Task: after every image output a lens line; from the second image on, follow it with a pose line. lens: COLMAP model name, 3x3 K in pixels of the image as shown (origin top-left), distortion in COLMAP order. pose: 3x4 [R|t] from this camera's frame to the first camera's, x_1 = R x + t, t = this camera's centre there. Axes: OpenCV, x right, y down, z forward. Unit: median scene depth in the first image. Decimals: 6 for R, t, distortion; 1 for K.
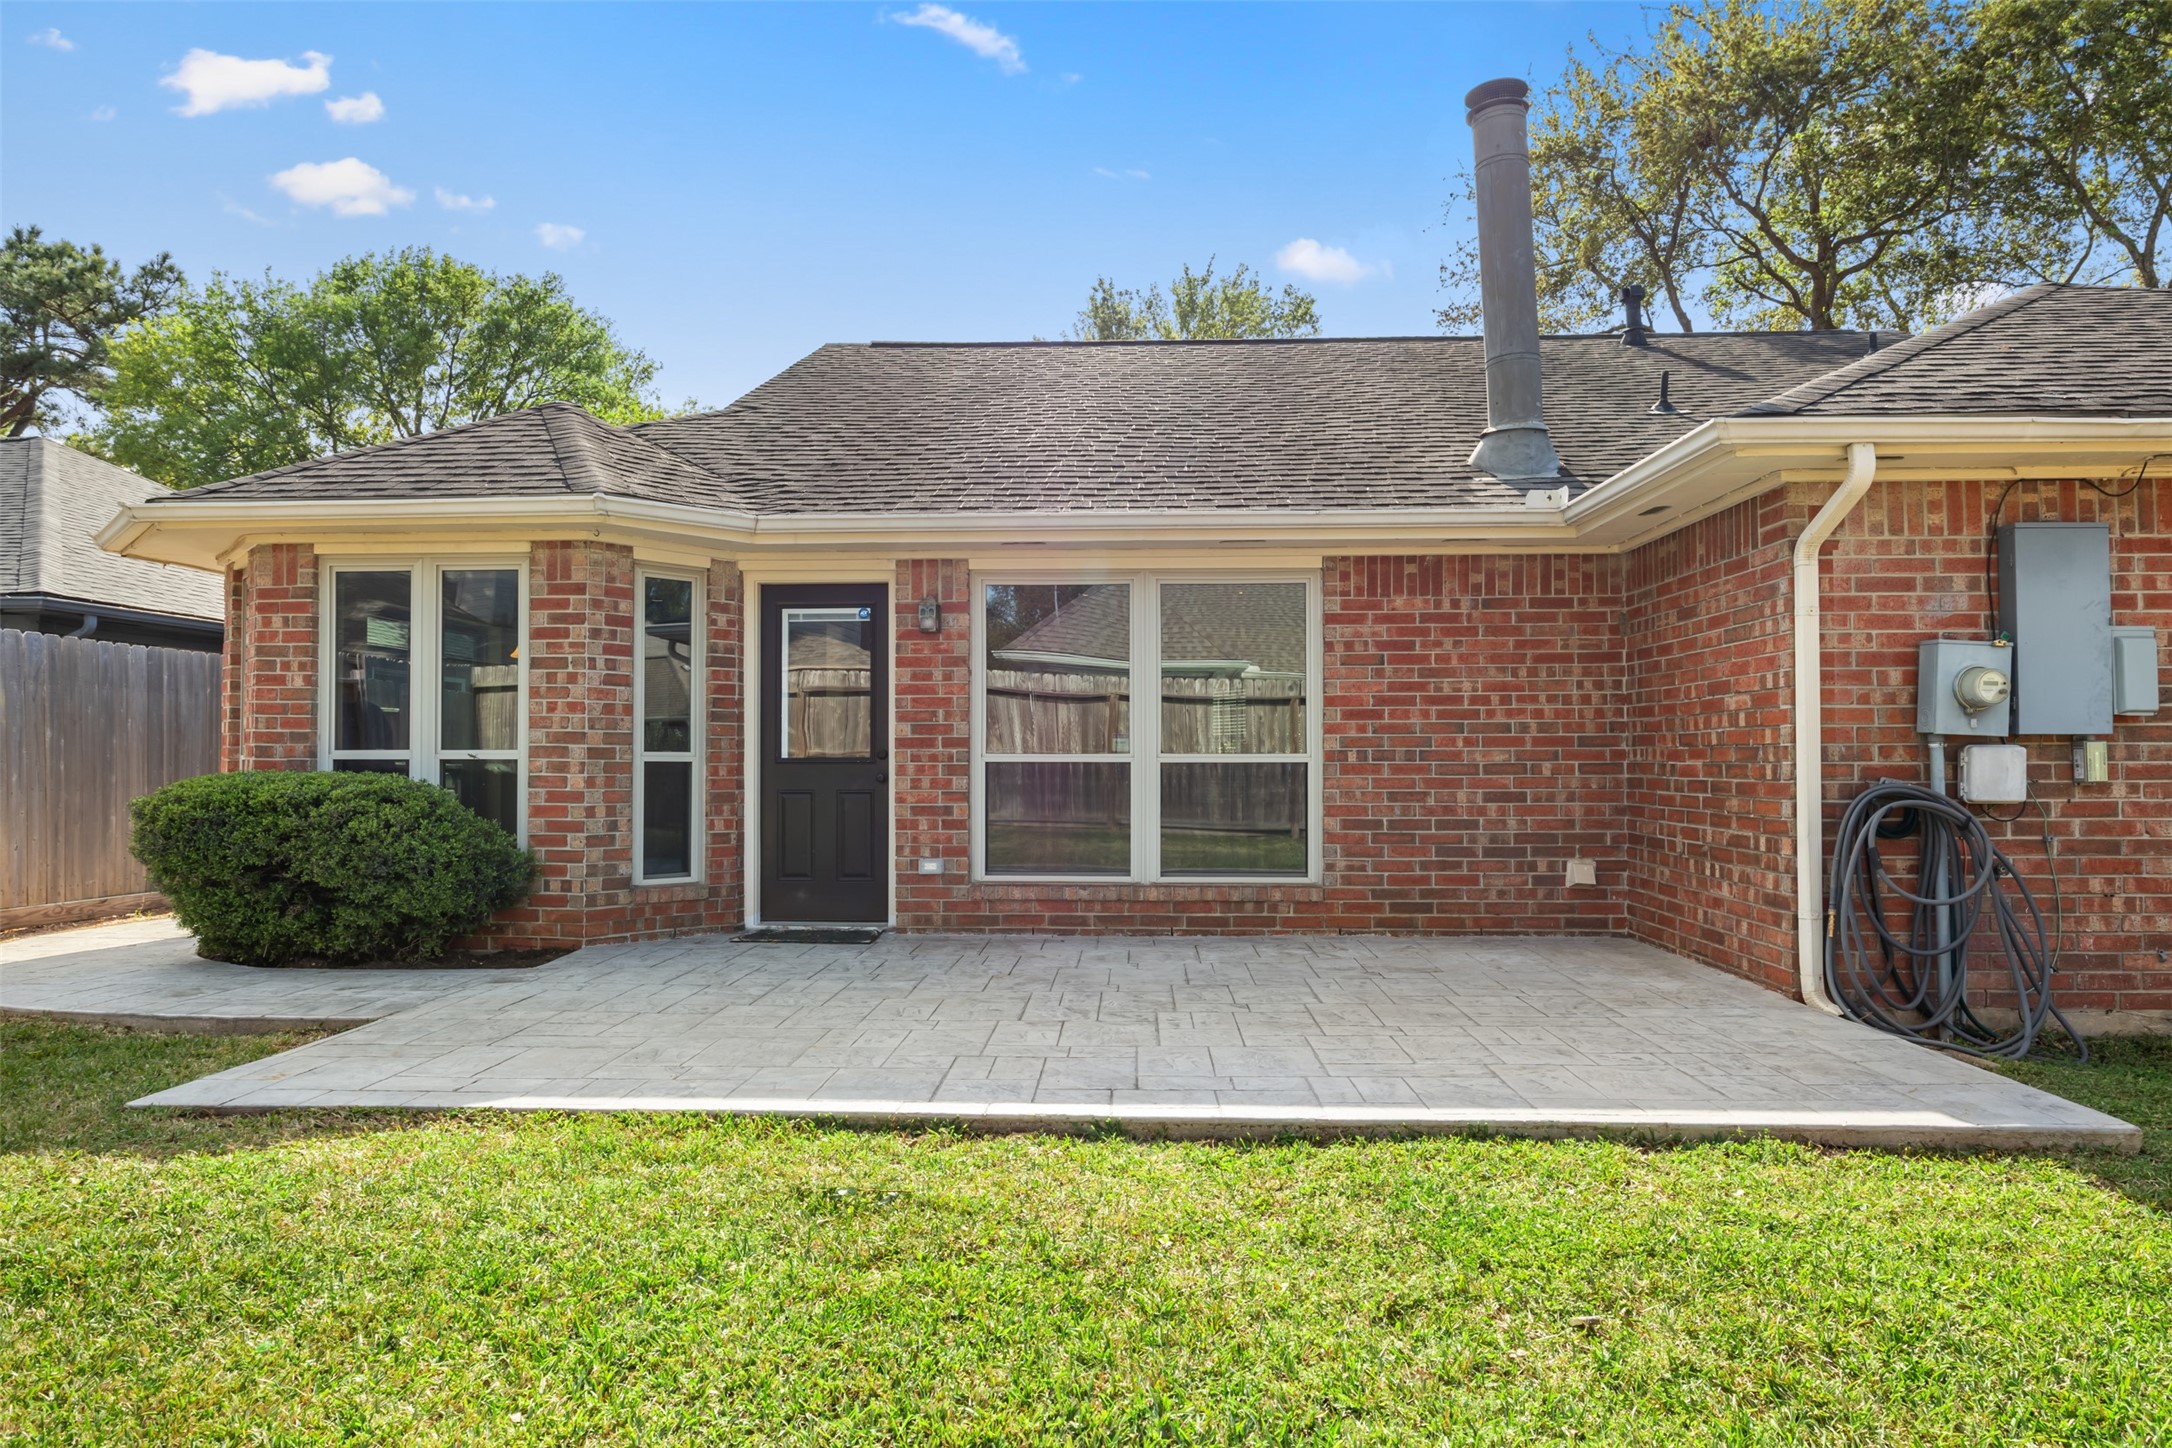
lens RADIAL K [[1278.0, 0, 1079.8], [0, 1278.0, 737.8], [0, 0, 1]] dist [-0.003338, -0.000693]
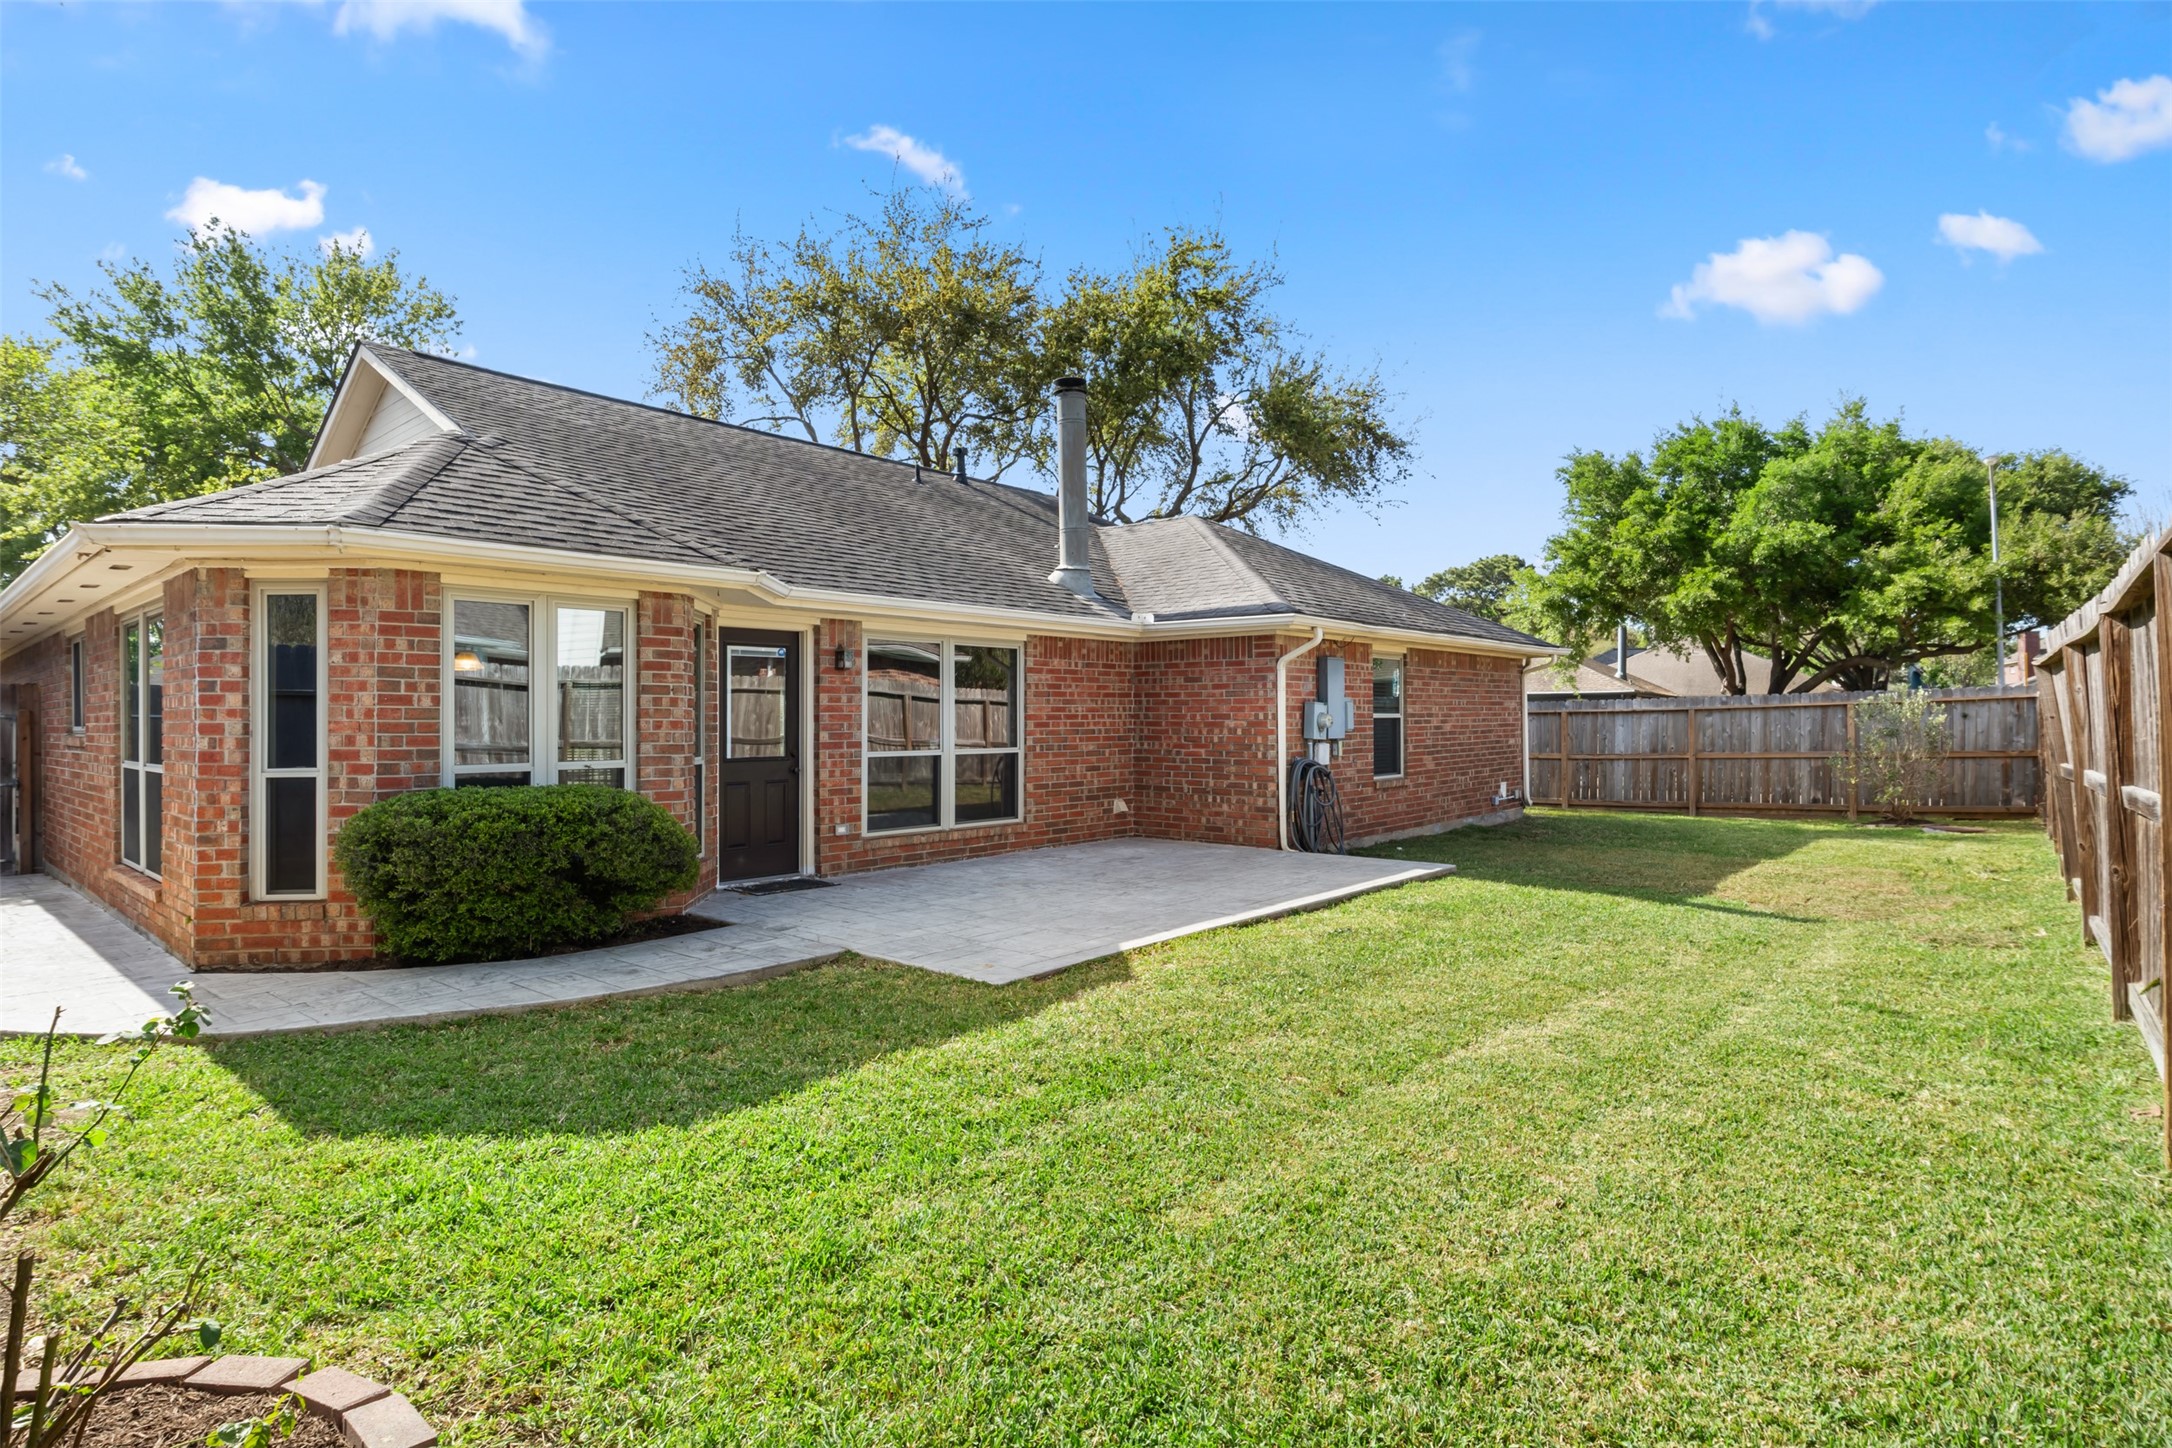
lens RADIAL K [[1108.4, 0, 1086.0], [0, 1108.4, 712.6], [0, 0, 1]] dist [-0.009245, 0.000614]
pose [[0.618351, 0.002490, 0.785898, -0.954190], [-0.012119, 0.999906, 0.006367, -0.045698], [-0.785809, -0.013461, 0.618323, -0.001544]]
